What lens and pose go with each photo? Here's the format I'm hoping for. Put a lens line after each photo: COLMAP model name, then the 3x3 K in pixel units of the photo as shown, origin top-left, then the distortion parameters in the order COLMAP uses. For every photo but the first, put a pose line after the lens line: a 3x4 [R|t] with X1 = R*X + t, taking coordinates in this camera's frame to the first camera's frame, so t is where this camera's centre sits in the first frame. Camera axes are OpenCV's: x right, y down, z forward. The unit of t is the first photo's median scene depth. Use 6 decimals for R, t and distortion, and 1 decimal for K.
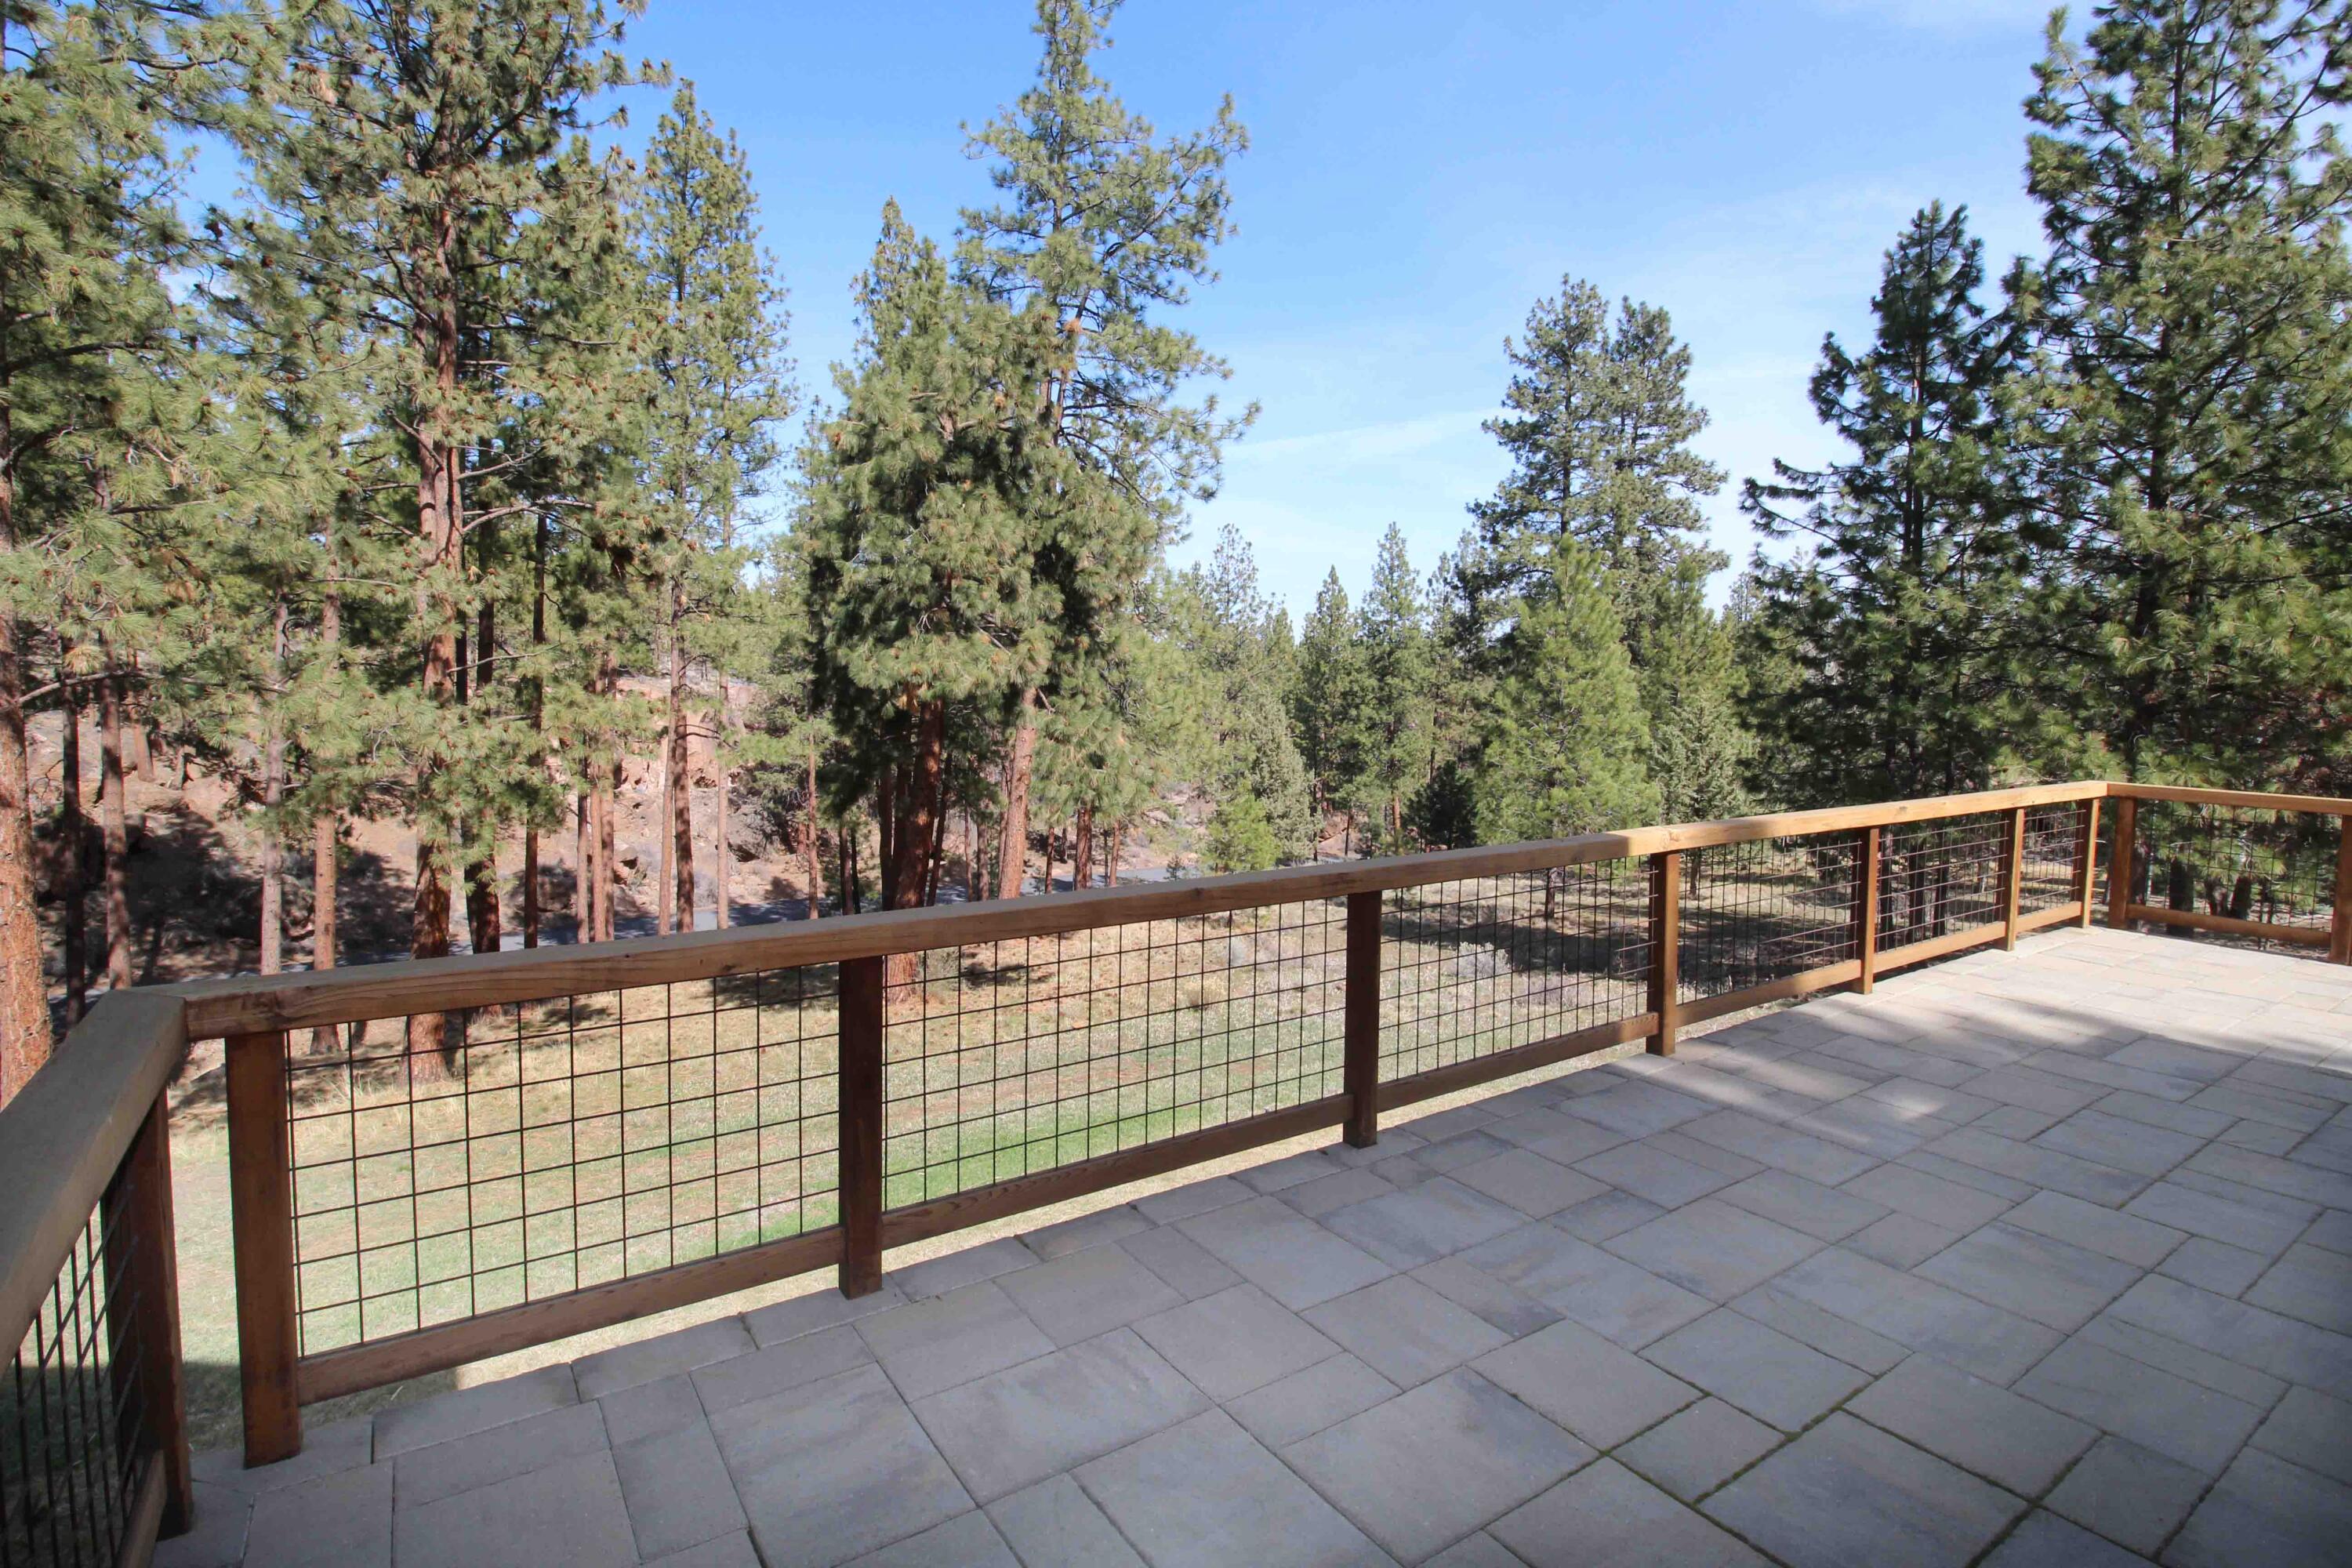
lens RADIAL K [[1152.7, 0, 1172.7], [0, 1152.7, 758.7], [0, 0, 1]] dist [0.002554, -0.011681]
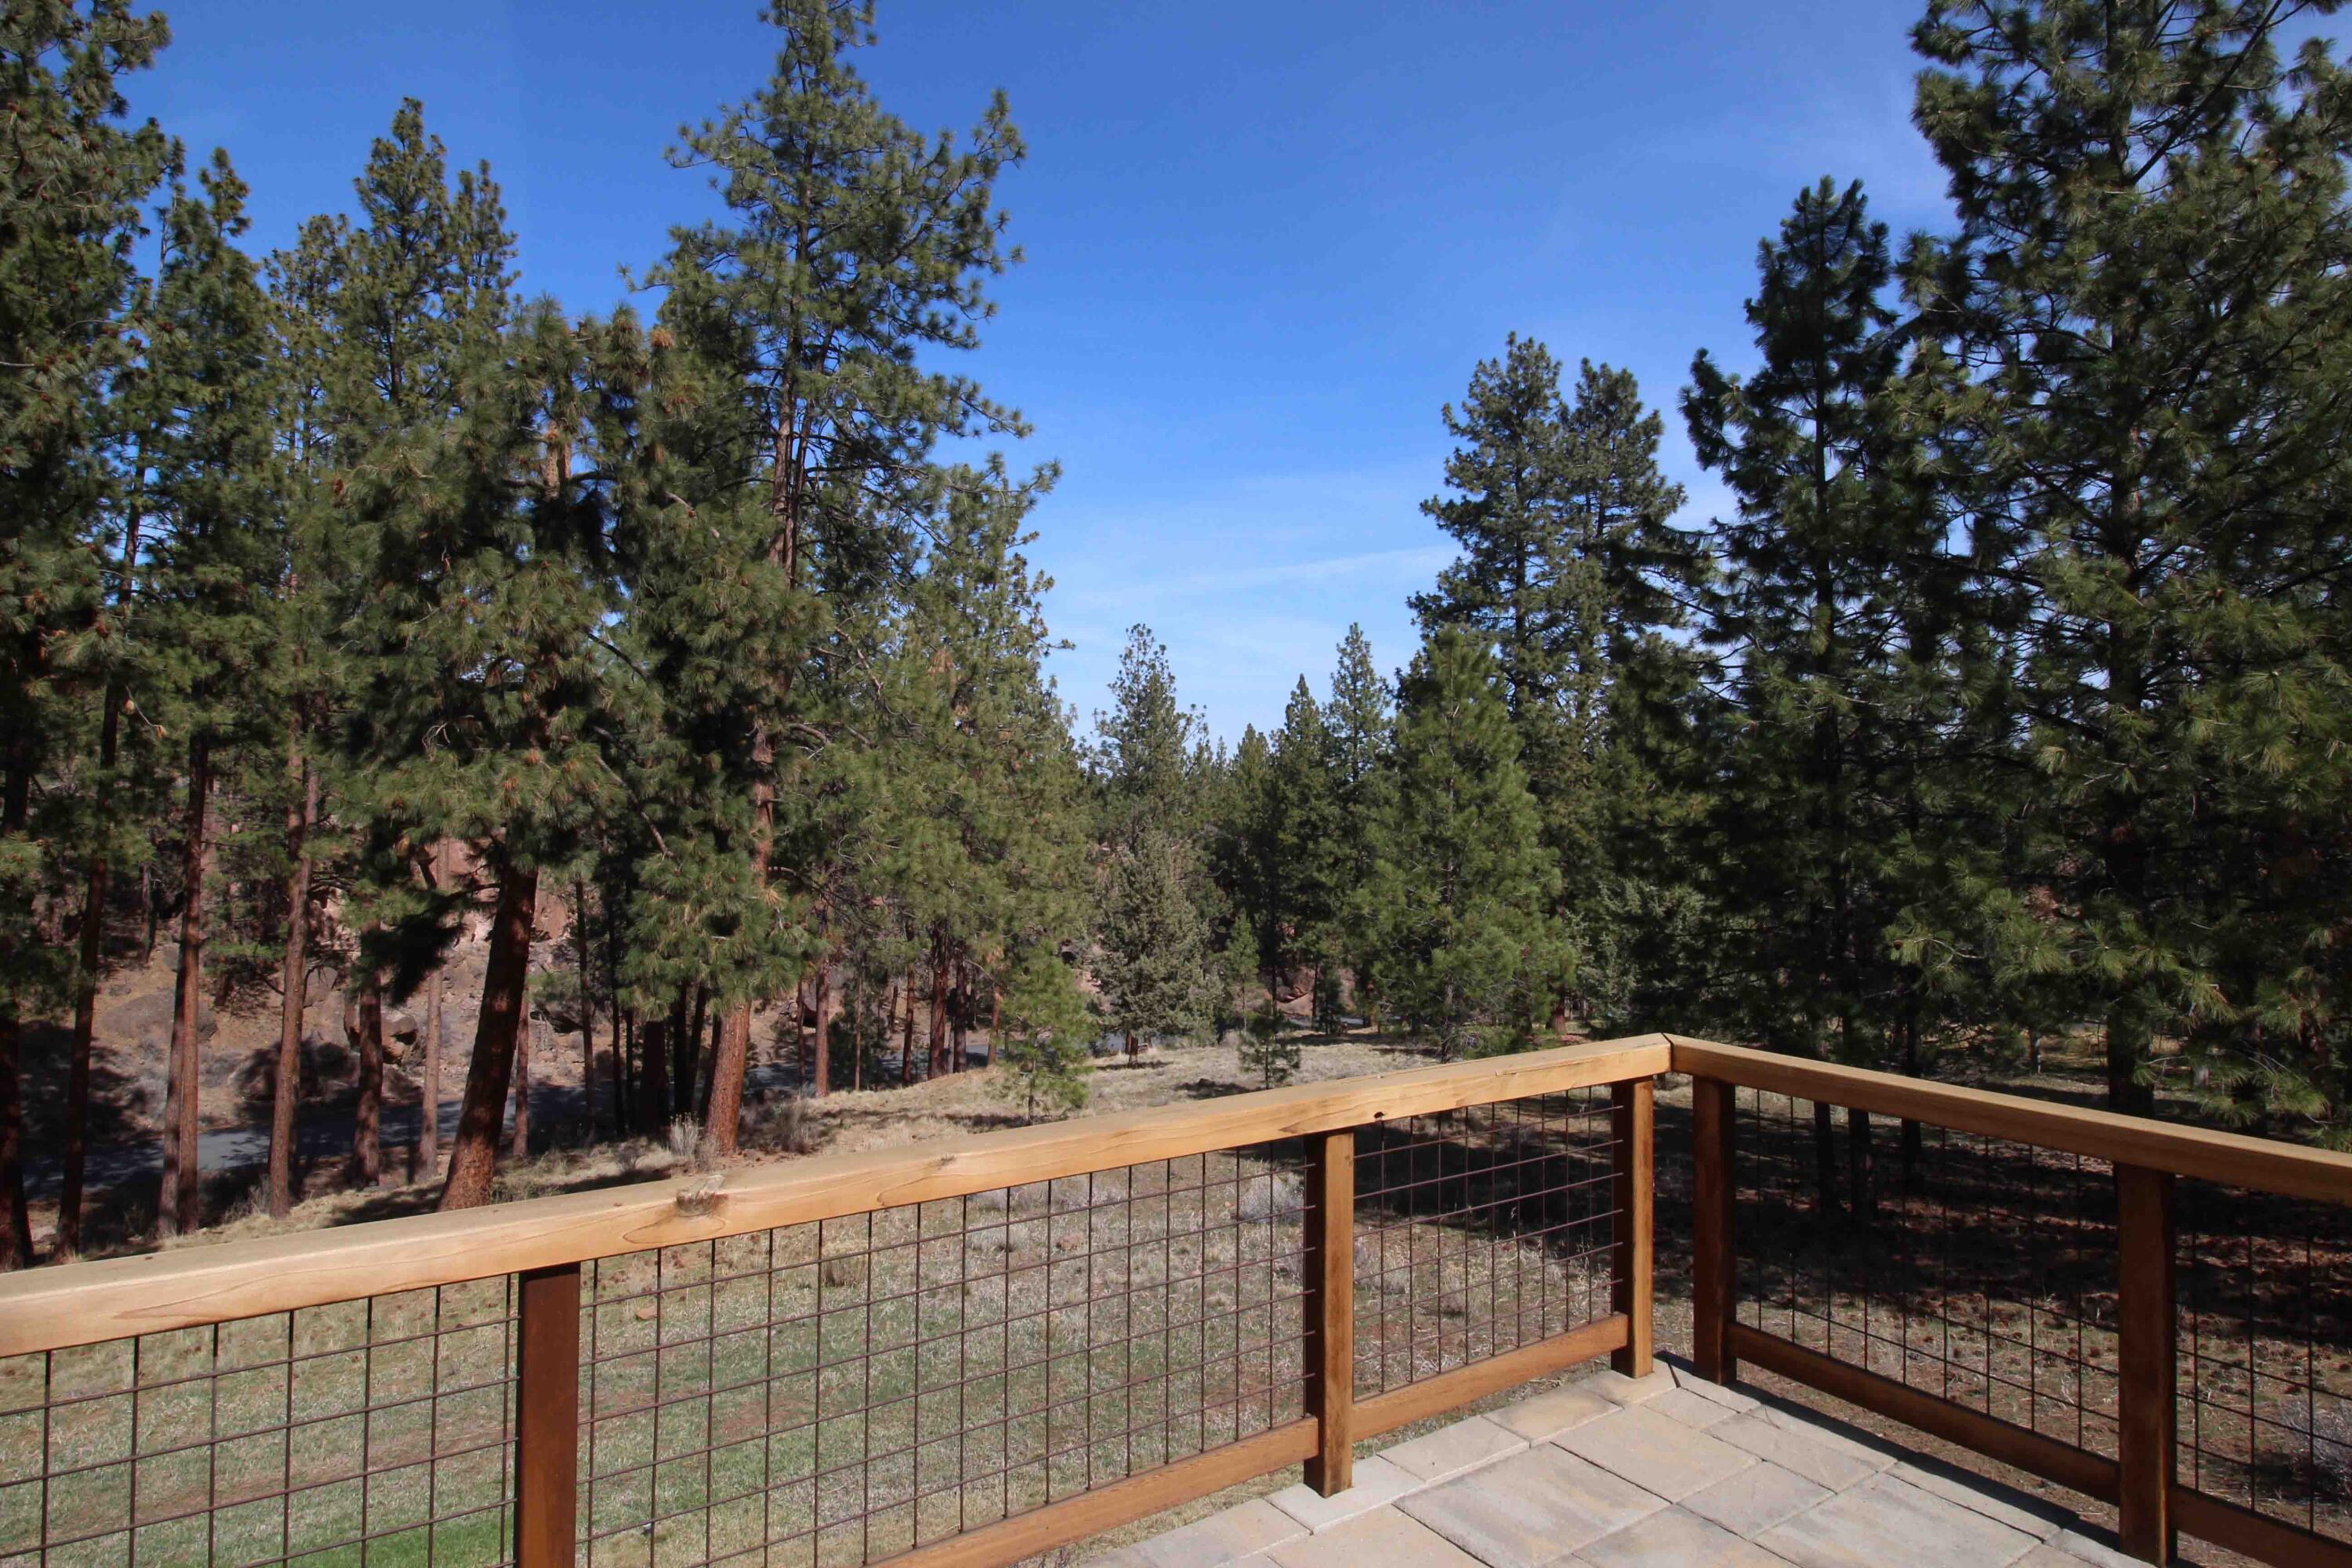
lens RADIAL K [[1308.0, 0, 1168.7], [0, 1308.0, 751.6], [0, 0, 1]] dist [0.003548, -0.012615]
pose [[0.999990, -0.004062, -0.002039, 0.120894], [0.003813, 0.993912, -0.110111, -0.008181], [0.002474, 0.110102, 0.993917, 0.095068]]
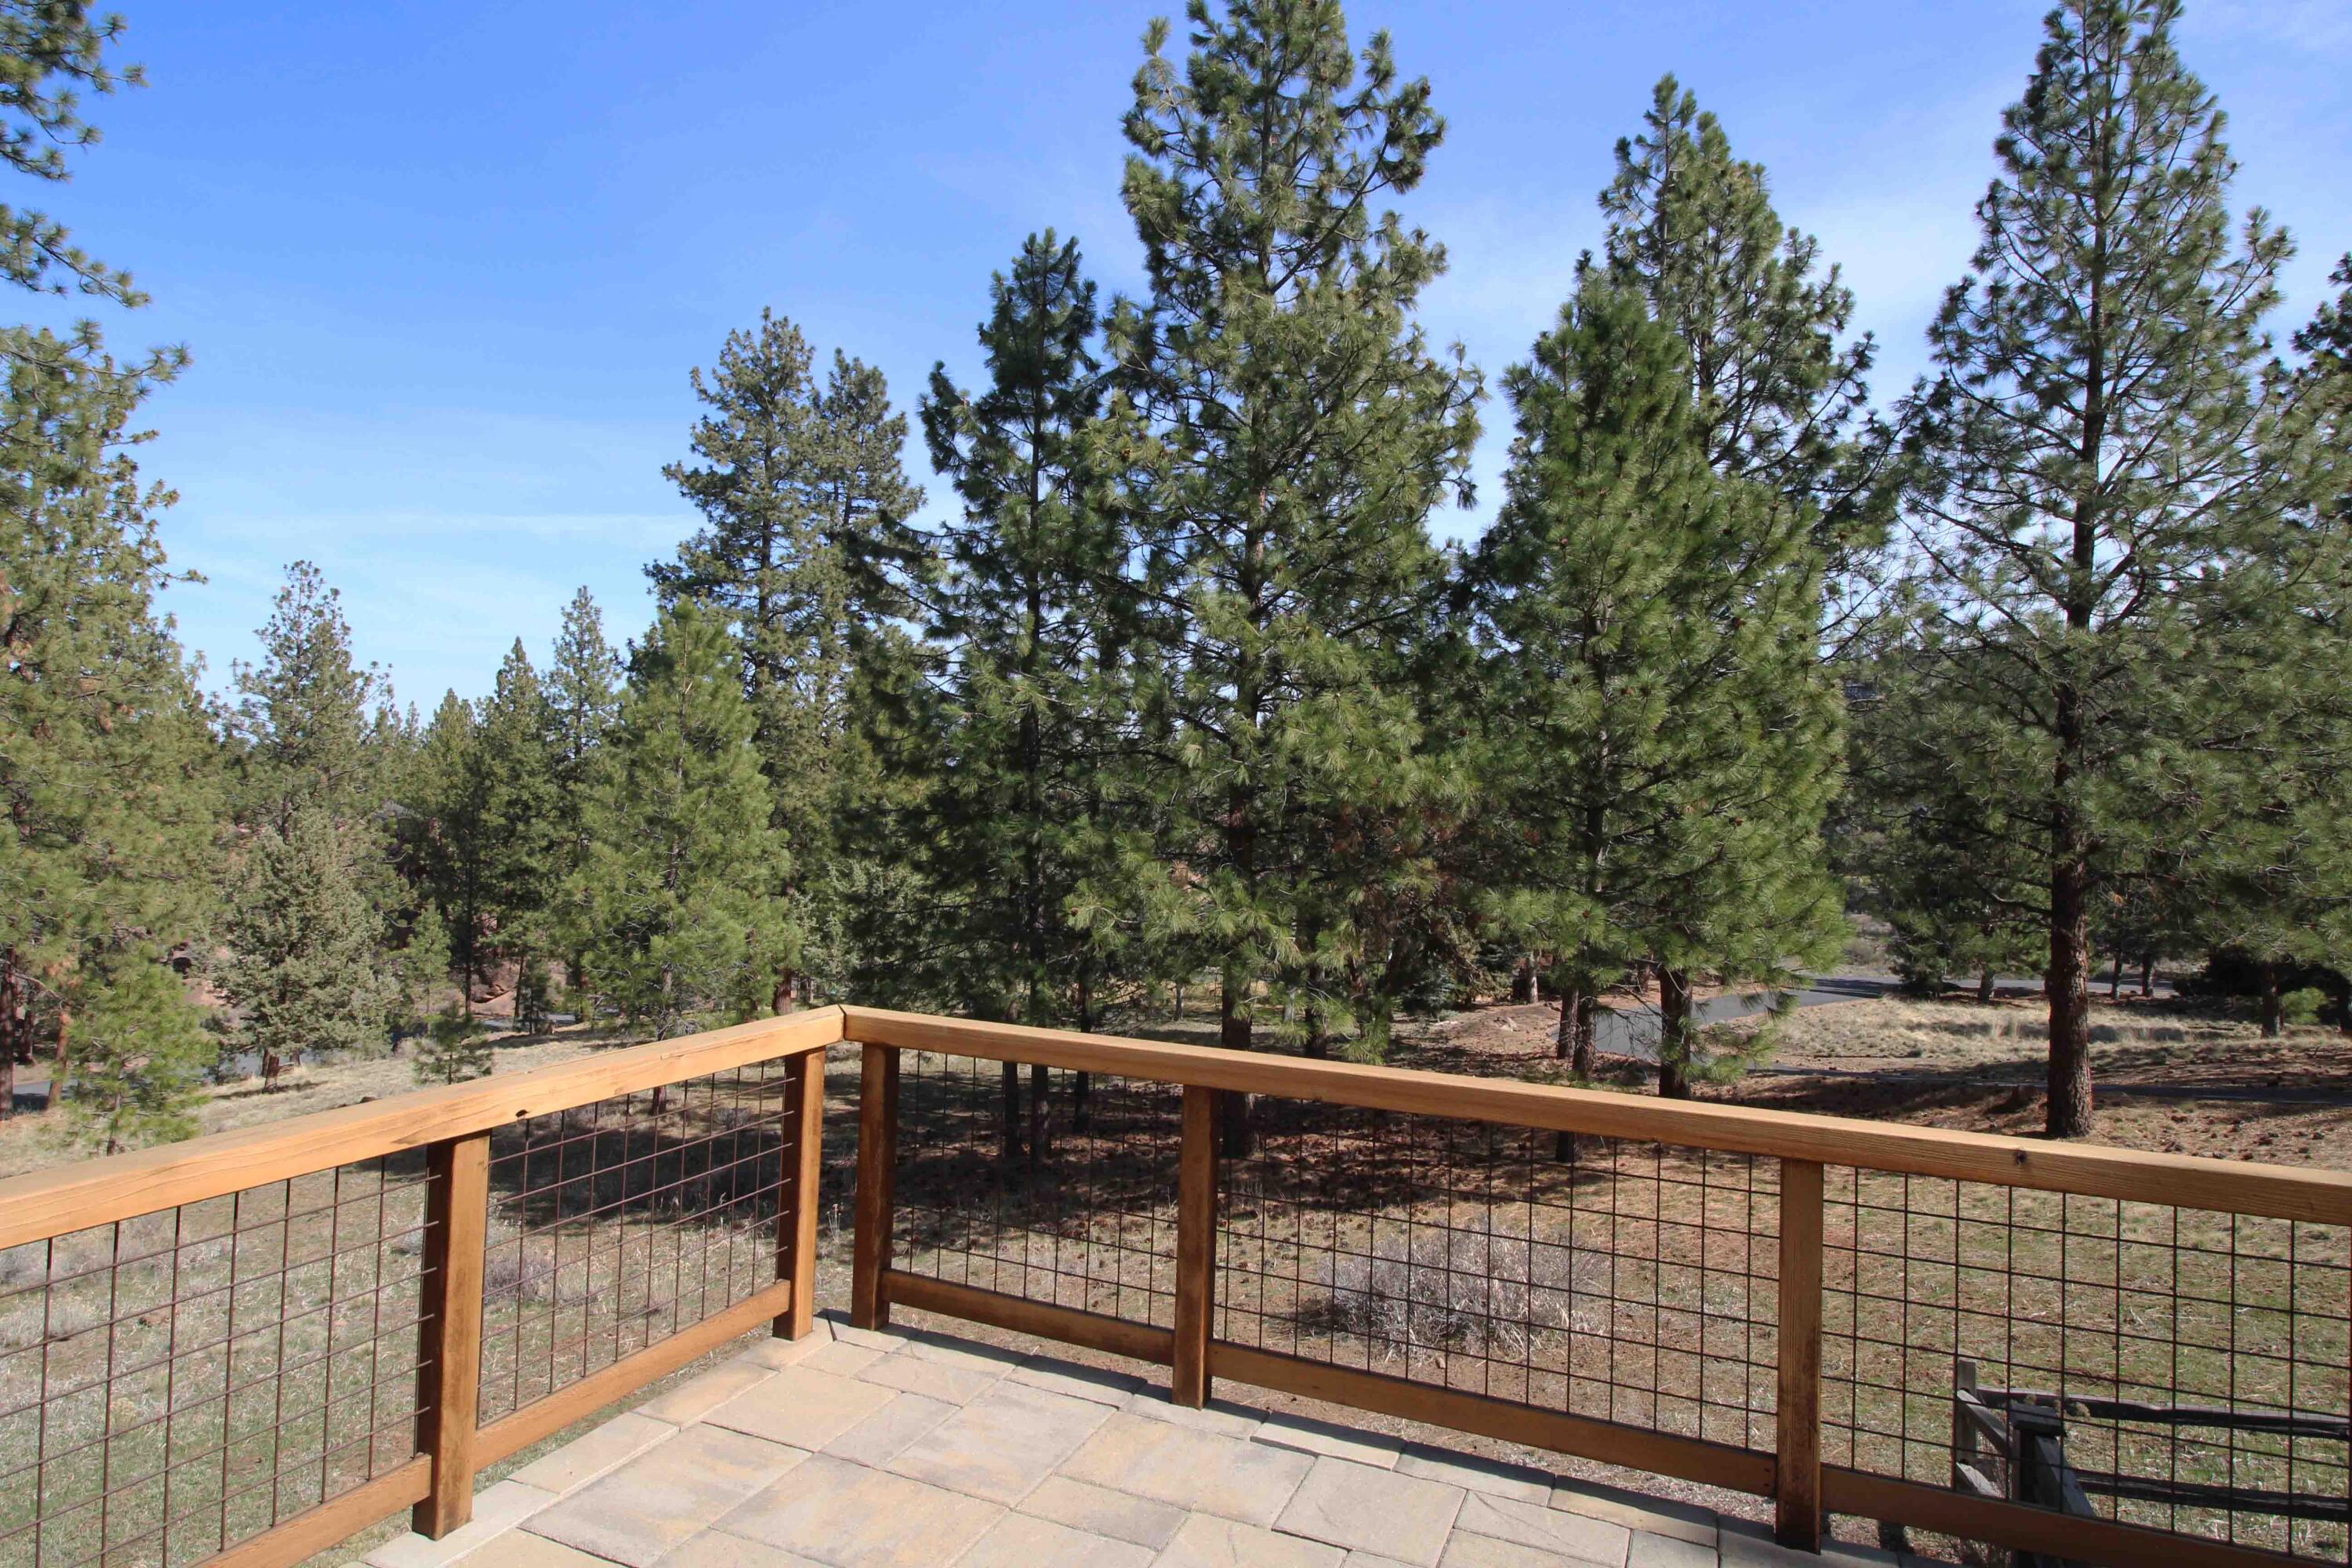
lens RADIAL K [[1308.0, 0, 1168.7], [0, 1308.0, 751.6], [0, 0, 1]] dist [0.003548, -0.012615]
pose [[0.845809, 0.030645, 0.532604, 0.124943], [0.020646, 0.995721, -0.090079, -0.007720], [-0.533085, 0.087186, 0.841557, 0.093268]]
